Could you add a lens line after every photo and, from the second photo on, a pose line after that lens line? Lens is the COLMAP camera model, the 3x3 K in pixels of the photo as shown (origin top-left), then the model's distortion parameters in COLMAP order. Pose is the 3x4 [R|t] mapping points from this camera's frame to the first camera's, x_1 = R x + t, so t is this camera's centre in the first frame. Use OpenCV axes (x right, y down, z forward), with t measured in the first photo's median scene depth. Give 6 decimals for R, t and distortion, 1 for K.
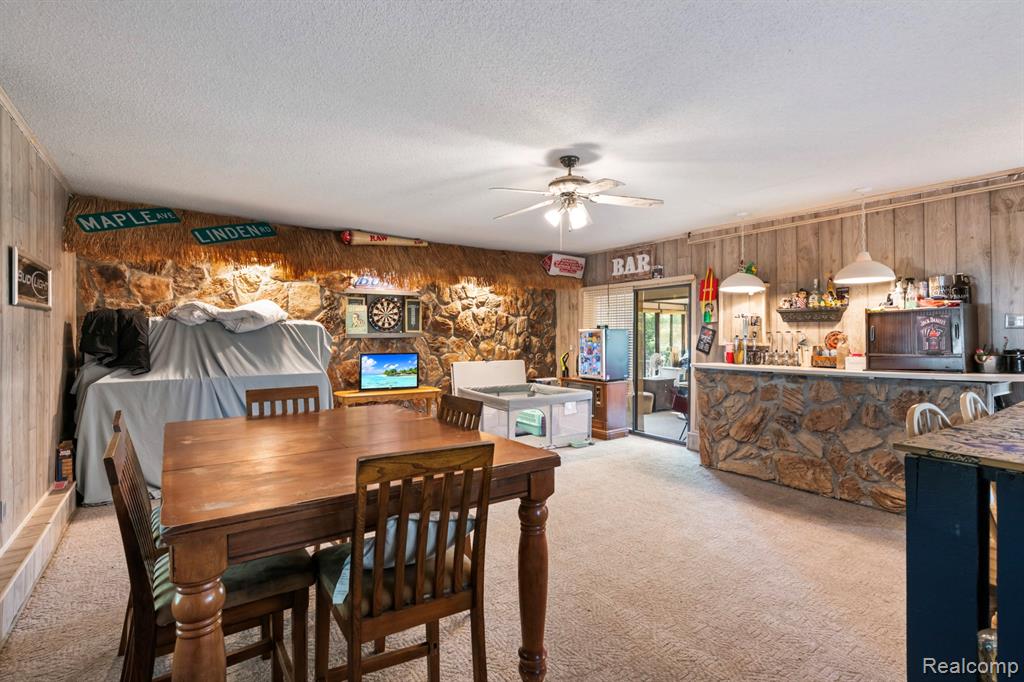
lens RADIAL K [[488.4, 0, 522.5], [0, 488.4, 335.7], [0, 0, 1]] dist [-0.000033, 0.000103]
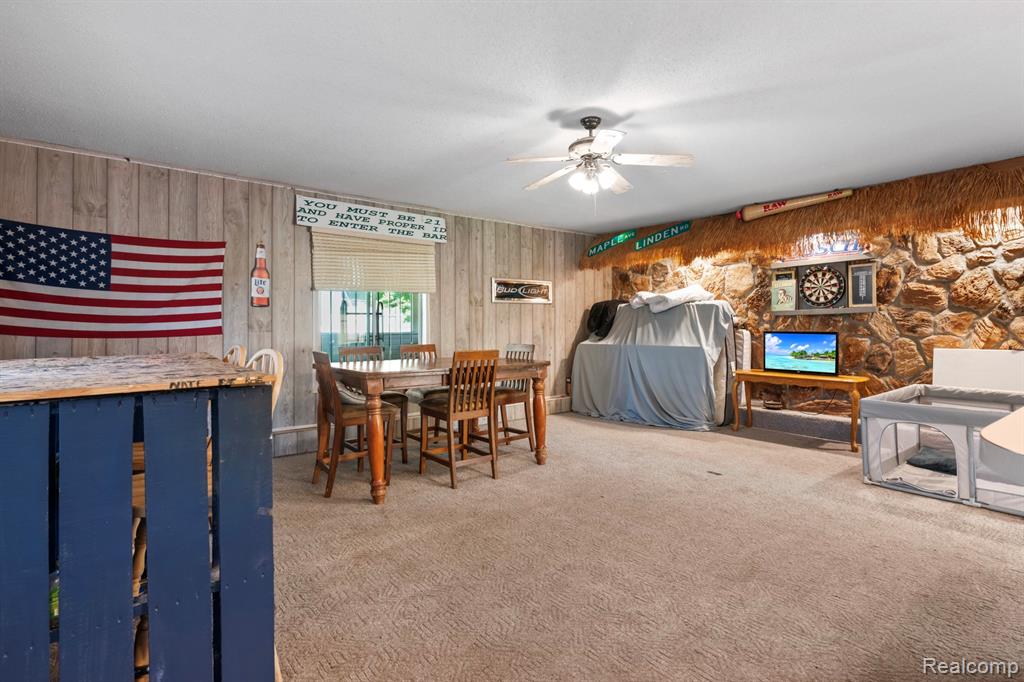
lens RADIAL K [[501.6, 0, 519.3], [0, 501.6, 327.6], [0, 0, 1]] dist [-0.003142, -0.000706]
pose [[0.042450, 0.000195, -0.999099, 0.663405], [0.006386, 0.999979, 0.000466, 0.027430], [0.999078, -0.006400, 0.042448, 0.504911]]
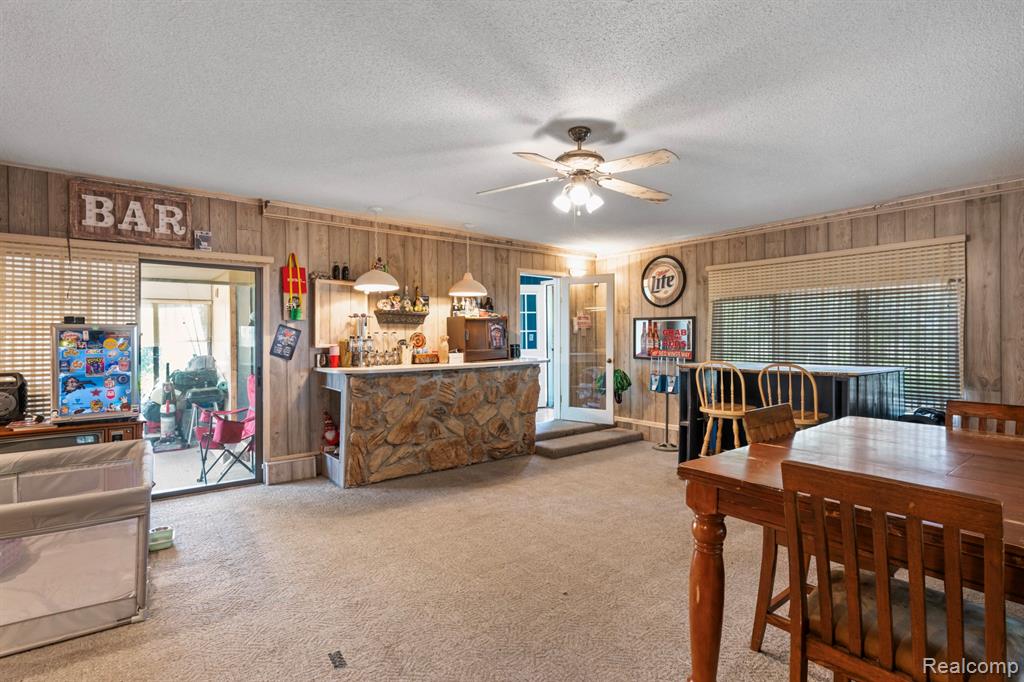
lens RADIAL K [[482.4, 0, 512.0], [0, 482.4, 341.0], [0, 0, 1]] dist [-0.000480, -0.000068]
pose [[-0.027518, -0.011115, 0.999560, -0.465014], [0.000323, 0.999938, 0.011128, -0.001456], [-0.999621, 0.000629, -0.027513, 0.706638]]
